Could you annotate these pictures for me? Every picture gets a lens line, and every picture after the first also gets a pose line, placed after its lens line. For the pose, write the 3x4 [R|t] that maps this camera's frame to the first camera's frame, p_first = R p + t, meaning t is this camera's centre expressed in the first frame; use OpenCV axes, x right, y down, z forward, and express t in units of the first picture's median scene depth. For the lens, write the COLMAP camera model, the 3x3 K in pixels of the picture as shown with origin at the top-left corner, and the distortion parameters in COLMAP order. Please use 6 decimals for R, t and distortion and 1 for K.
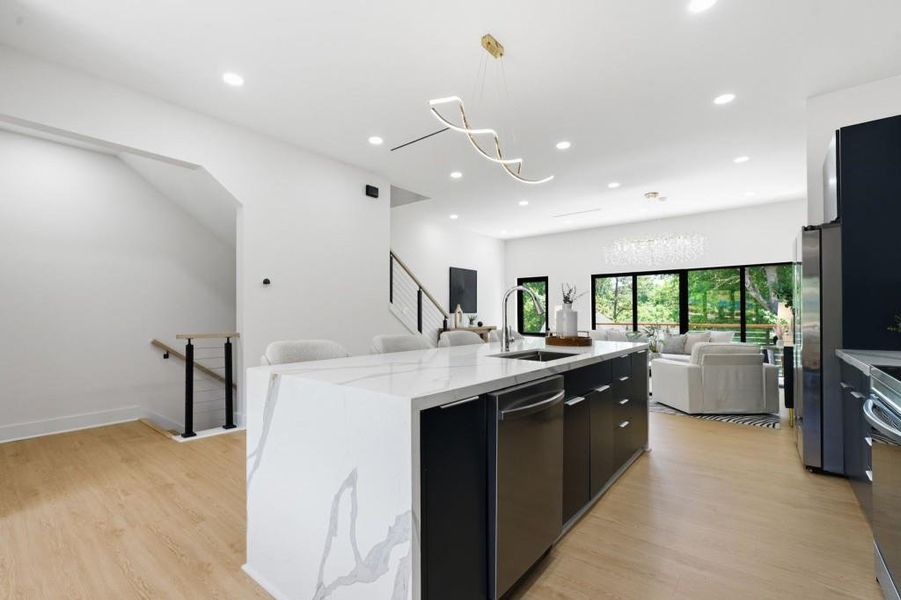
lens RADIAL K [[400.8, 0, 443.2], [0, 400.8, 312.0], [0, 0, 1]] dist [0.000593, -0.000014]
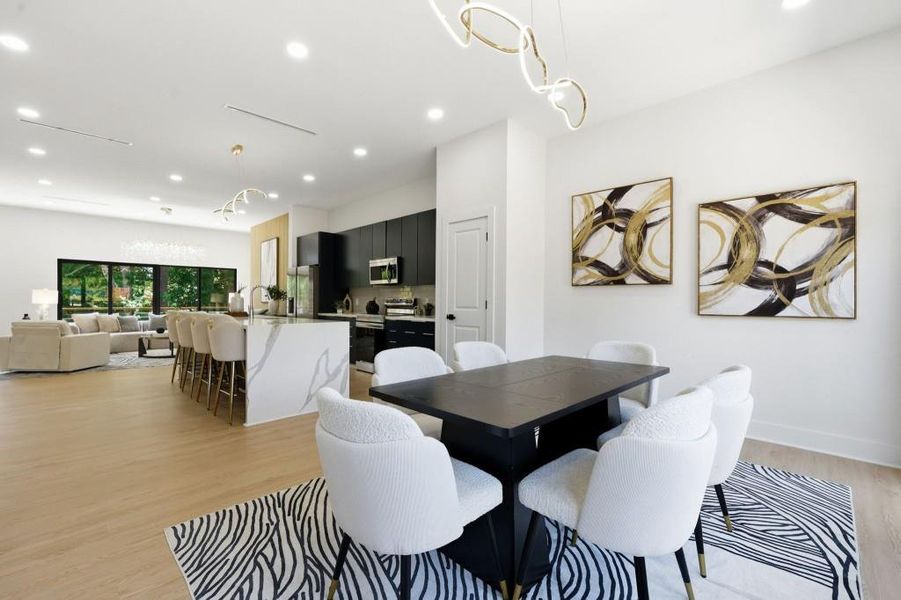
lens RADIAL K [[387.1, 0, 450.5], [0, 387.1, 300.0], [0, 0, 1]] dist [-0.002287, -0.000249]
pose [[0.087870, 0.004202, 0.996123, -0.517112], [-0.009606, 0.999948, -0.003371, 0.002209], [-0.996086, -0.009273, 0.087906, -0.037829]]
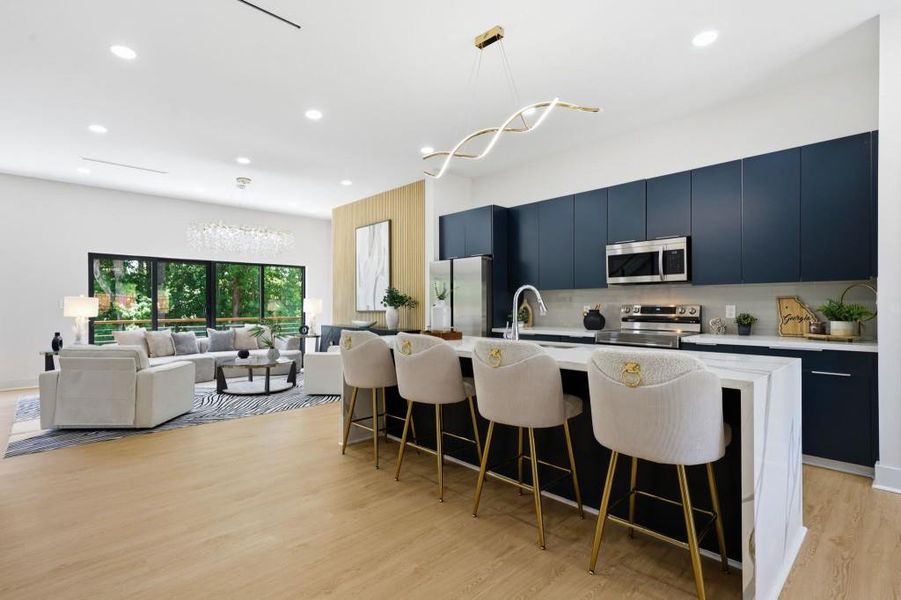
lens RADIAL K [[433.3, 0, 438.1], [0, 433.3, 303.6], [0, 0, 1]] dist [0.016891, 0.000332]
pose [[0.123129, 0.004664, 0.992380, -0.325600], [-0.003082, 0.999986, -0.004317, -0.002422], [-0.992386, -0.002527, 0.123142, 0.333418]]
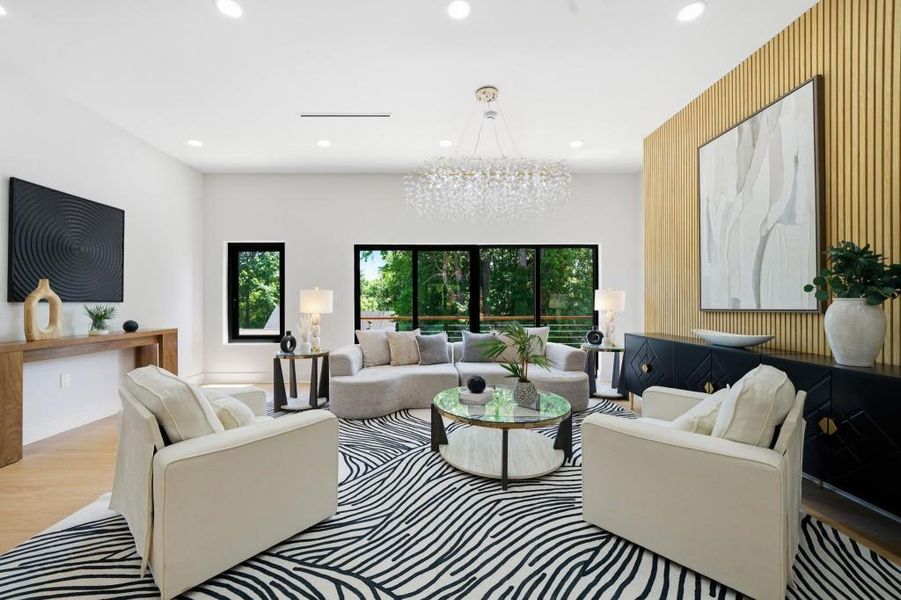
lens RADIAL K [[344.9, 0, 435.4], [0, 344.9, 304.0], [0, 0, 1]] dist [-0.001822, 0.000029]
pose [[0.769248, 0.000682, 0.638949, 0.120029], [-0.002276, 0.999996, 0.001673, 0.003649], [-0.638946, -0.002741, 0.769247, 0.520627]]
